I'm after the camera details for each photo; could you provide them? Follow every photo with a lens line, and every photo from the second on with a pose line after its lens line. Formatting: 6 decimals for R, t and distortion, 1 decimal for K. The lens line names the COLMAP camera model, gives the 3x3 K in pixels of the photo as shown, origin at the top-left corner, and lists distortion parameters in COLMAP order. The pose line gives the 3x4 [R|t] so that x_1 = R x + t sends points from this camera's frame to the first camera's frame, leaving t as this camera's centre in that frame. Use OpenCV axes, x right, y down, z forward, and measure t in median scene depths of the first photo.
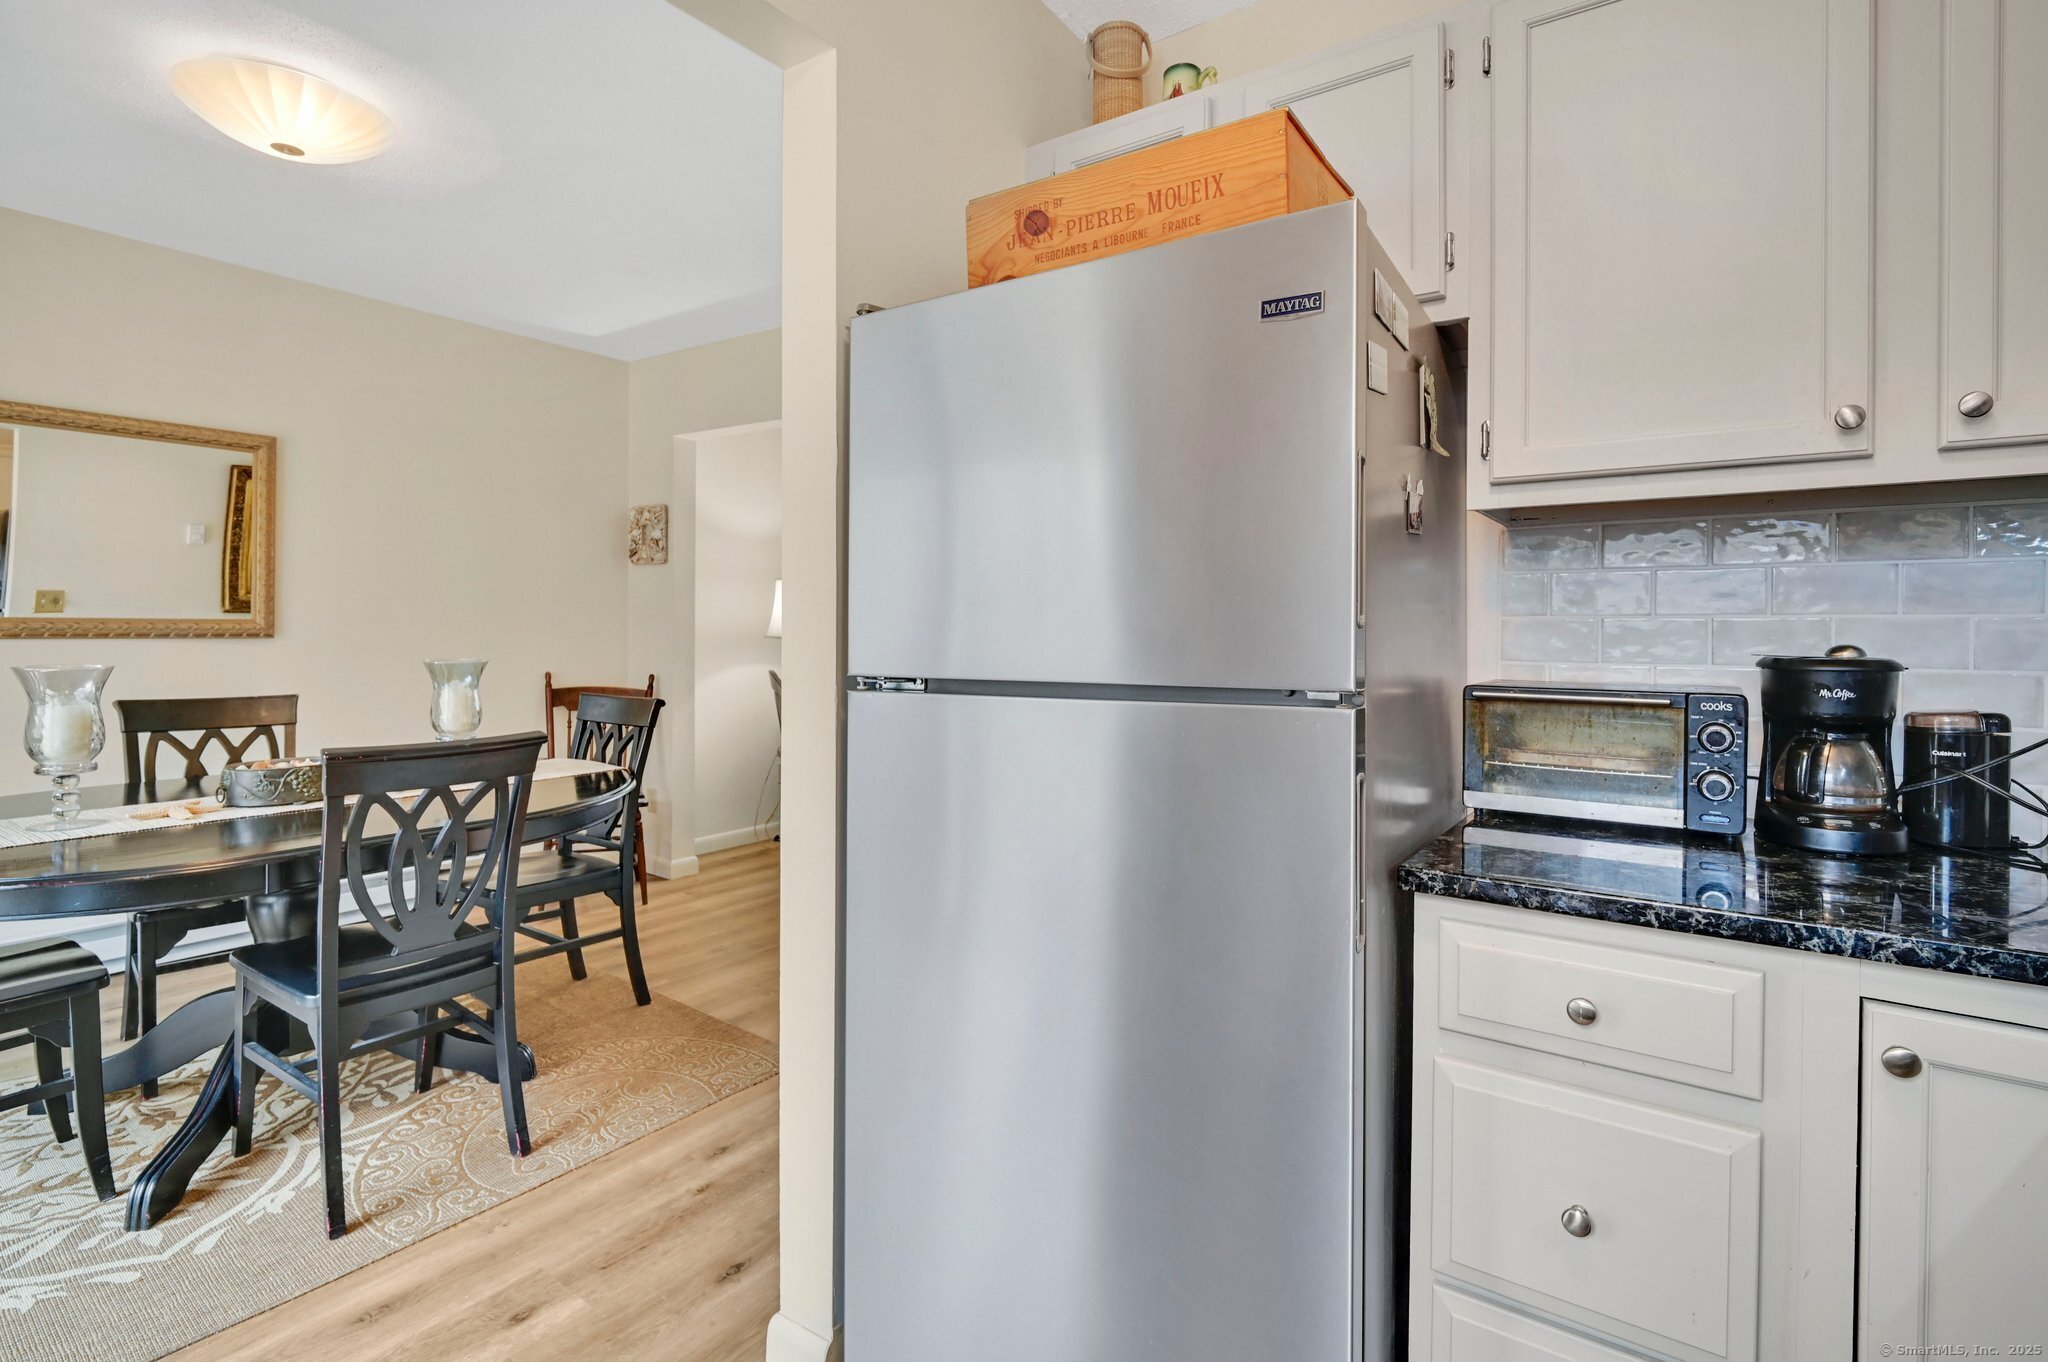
lens RADIAL K [[974.6, 0, 1035.3], [0, 974.6, 621.7], [0, 0, 1]] dist [-0.010186, -0.001740]
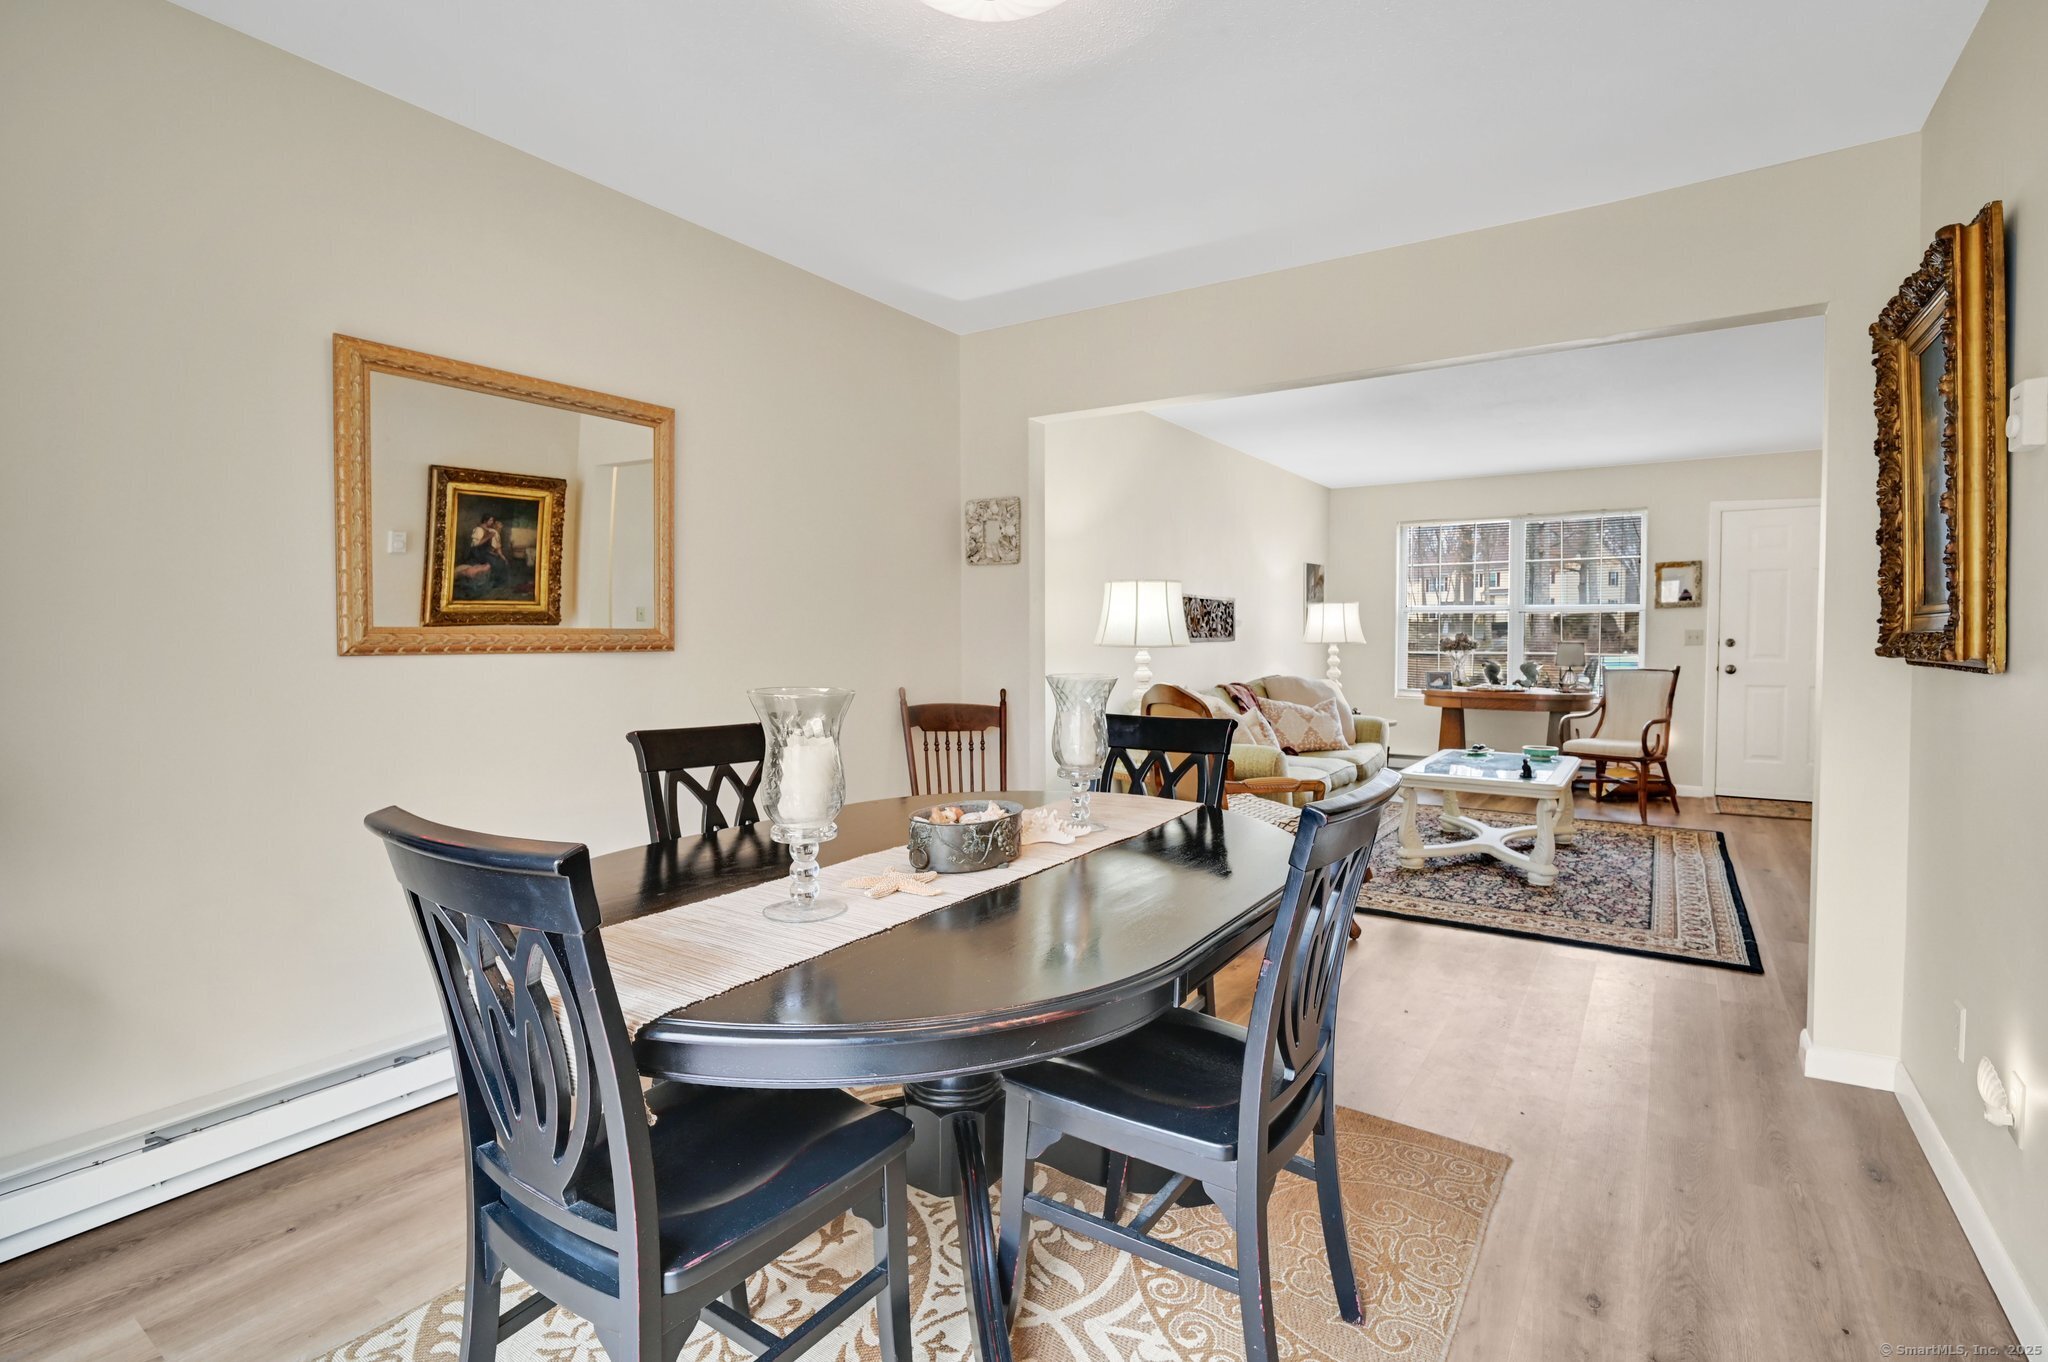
lens RADIAL K [[943.0, 0, 996.3], [0, 943.0, 670.2], [0, 0, 1]] dist [-0.003689, 0.000819]
pose [[0.999905, -0.009334, 0.010158, -0.467517], [0.008917, 0.999145, 0.040362, 0.002352], [-0.010526, -0.040268, 0.999133, 0.162186]]
